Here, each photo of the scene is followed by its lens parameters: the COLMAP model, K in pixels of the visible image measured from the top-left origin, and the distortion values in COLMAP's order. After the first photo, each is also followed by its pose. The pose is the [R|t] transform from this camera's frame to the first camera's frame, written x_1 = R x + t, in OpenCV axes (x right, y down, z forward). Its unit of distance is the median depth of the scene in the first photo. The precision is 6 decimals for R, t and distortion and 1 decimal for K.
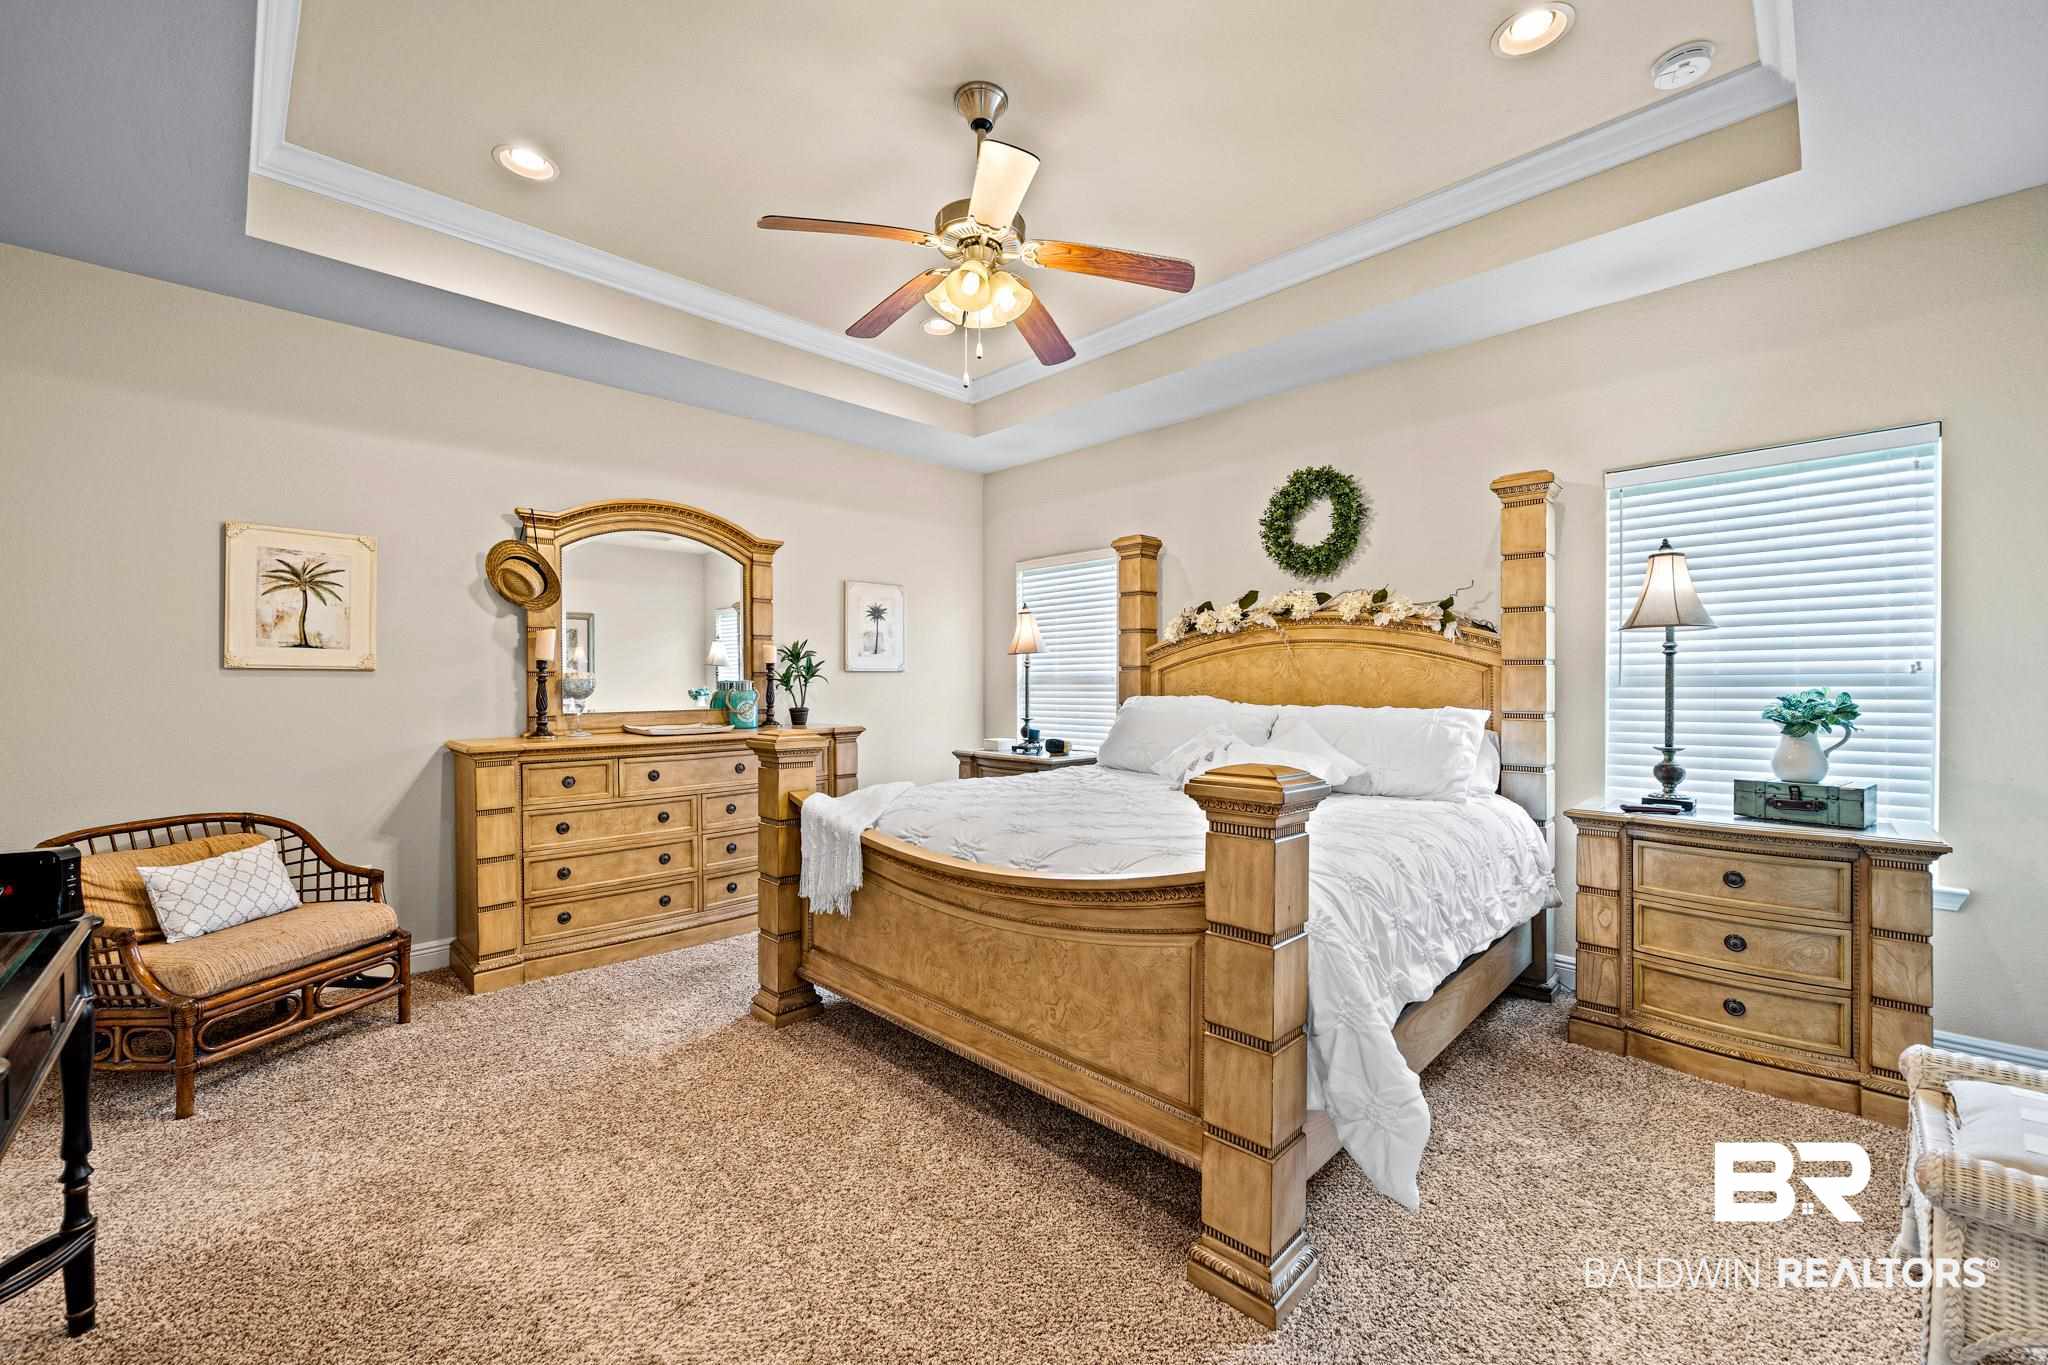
lens RADIAL K [[804.6, 0, 1021.5], [0, 804.6, 684.9], [0, 0, 1]] dist [0.000186, 0.000427]
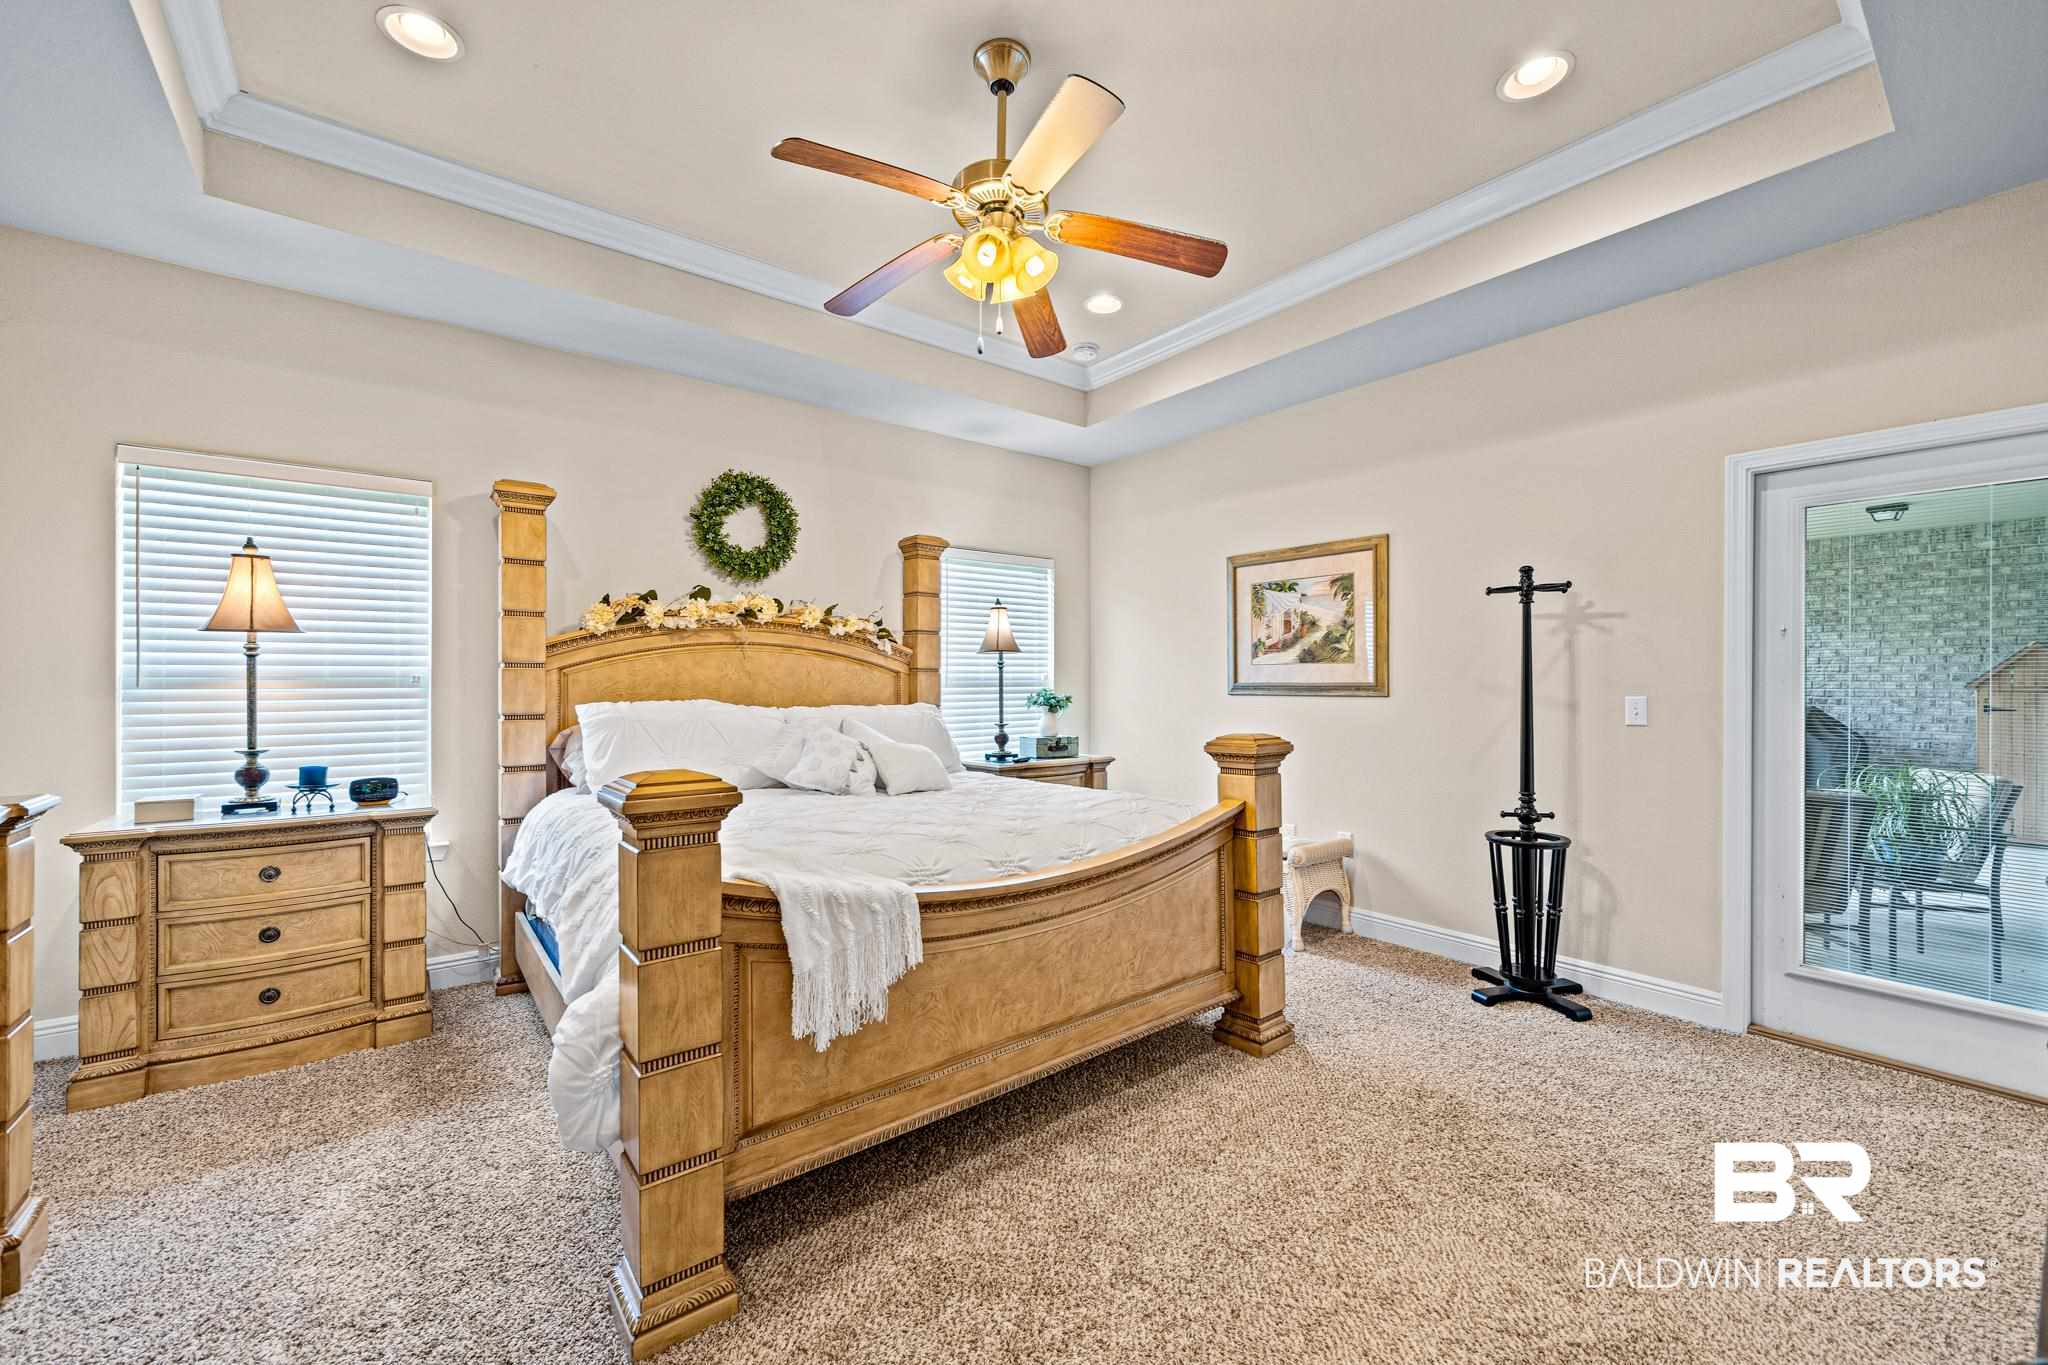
lens RADIAL K [[804.6, 0, 1018.7], [0, 804.6, 683.8], [0, 0, 1]] dist [0.000186, 0.000427]
pose [[0.122338, -0.001616, 0.992487, -0.640958], [-0.000733, 0.999998, 0.001718, -0.006106], [-0.992488, -0.000938, 0.122337, 0.567339]]
